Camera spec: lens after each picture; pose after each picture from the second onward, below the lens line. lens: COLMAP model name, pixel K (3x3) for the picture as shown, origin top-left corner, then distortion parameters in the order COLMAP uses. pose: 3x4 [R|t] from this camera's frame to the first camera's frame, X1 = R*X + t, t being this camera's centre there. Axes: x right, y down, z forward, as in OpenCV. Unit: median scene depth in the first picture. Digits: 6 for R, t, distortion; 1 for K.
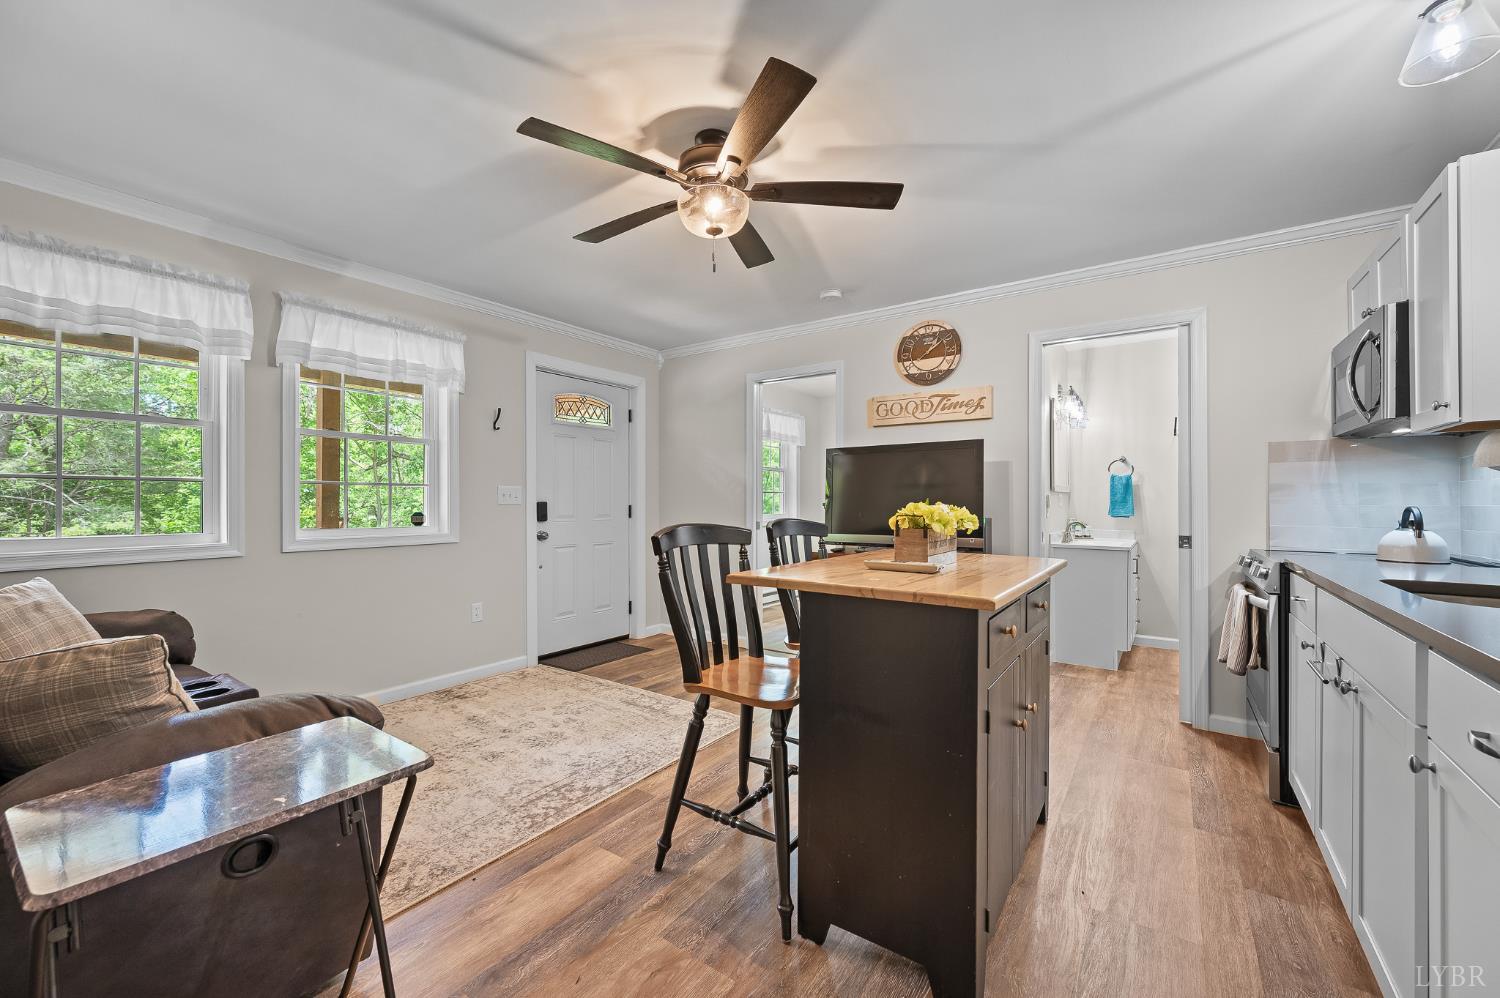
lens RADIAL K [[596.3, 0, 747.6], [0, 596.3, 499.9], [0, 0, 1]] dist [-0.000448, 0.000052]
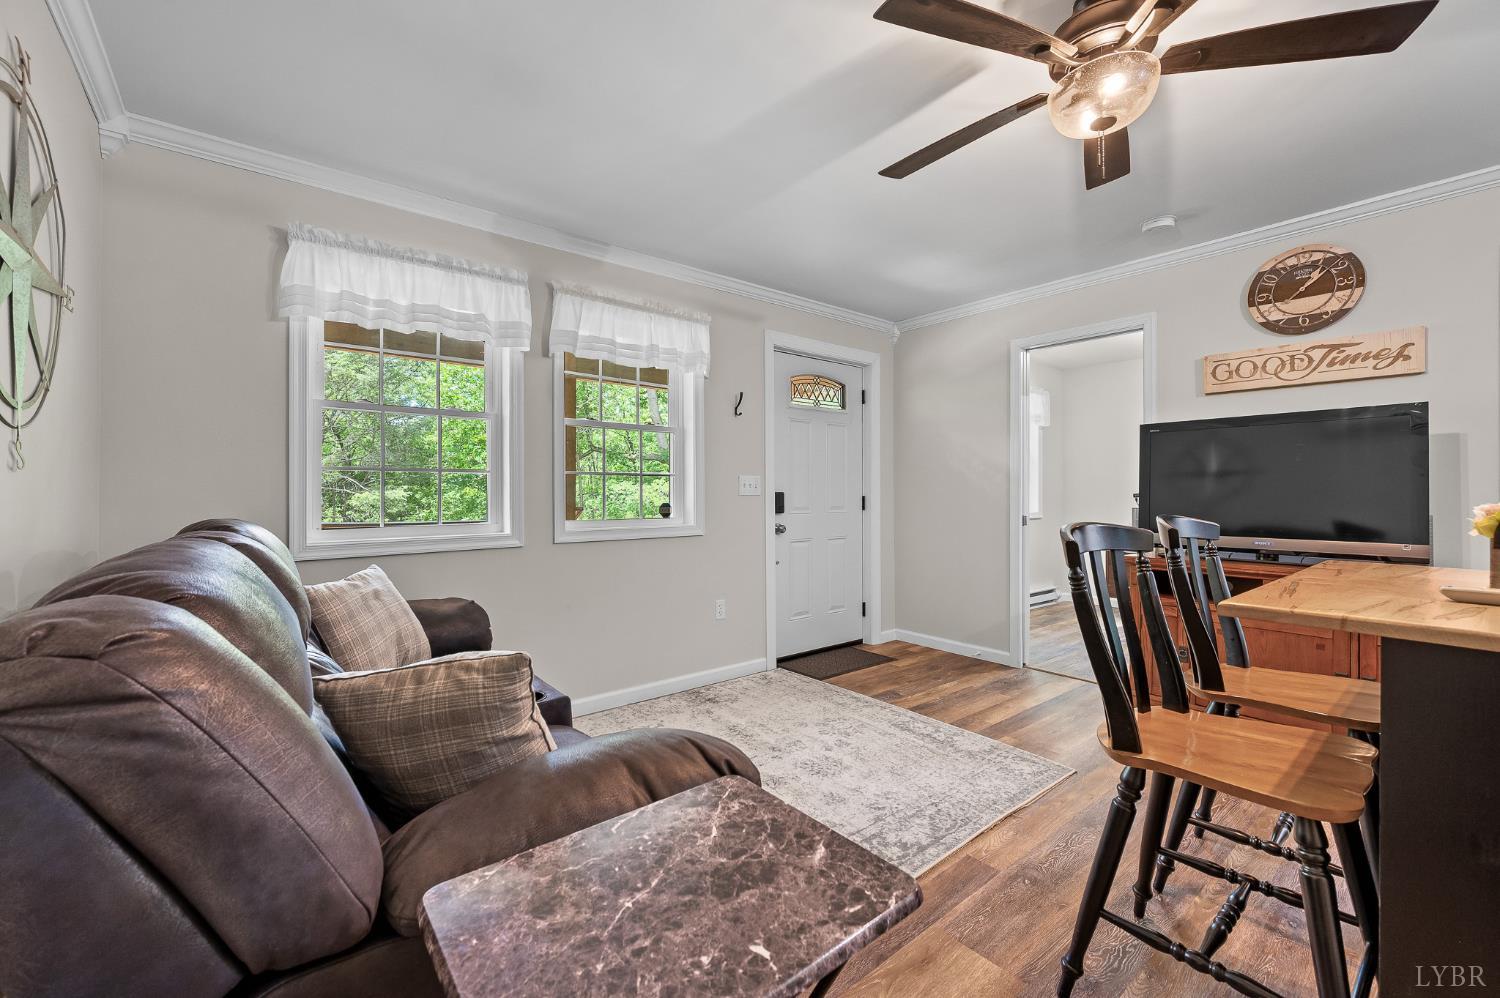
lens RADIAL K [[606.9, 0, 744.9], [0, 606.9, 491.6], [0, 0, 1]] dist [-0.000333, -0.000186]
pose [[0.961089, -0.000625, -0.276239, -0.175207], [0.001302, 0.999997, 0.002268, -0.000119], [0.276237, -0.002540, 0.961086, 0.102309]]
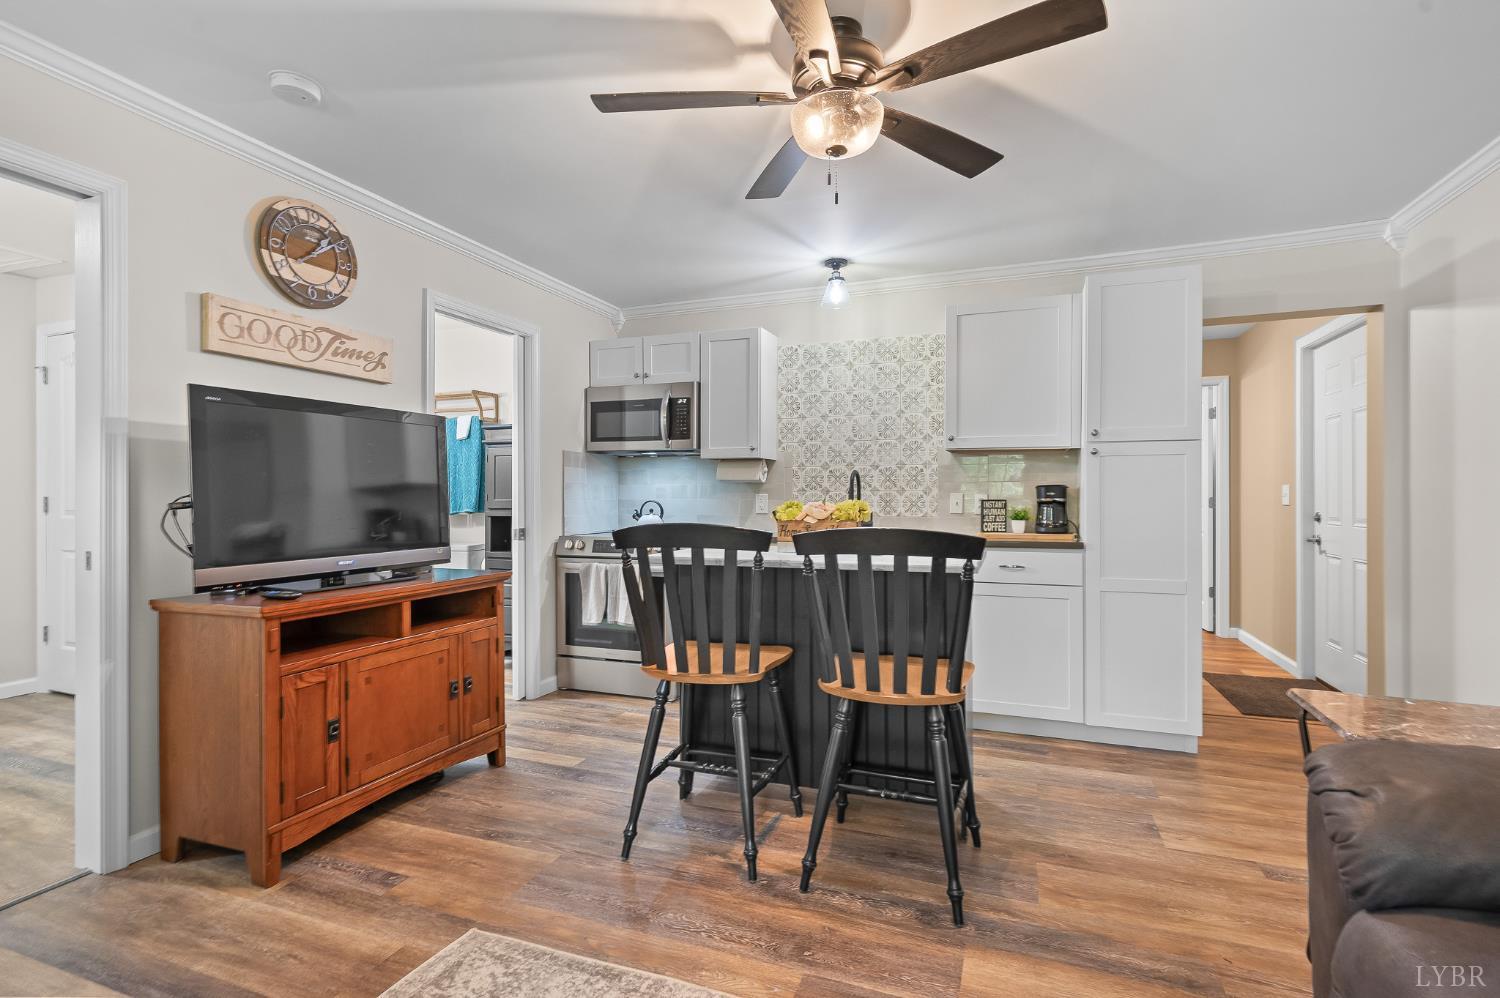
lens RADIAL K [[710.6, 0, 750.0], [0, 710.6, 499.0], [0, 0, 1]] dist [-0.000984, -0.000111]
pose [[-0.245819, -0.003752, 0.969308, -0.588673], [0.000294, 0.999992, 0.003945, 0.000321], [-0.969316, 0.001255, -0.245816, 0.852049]]
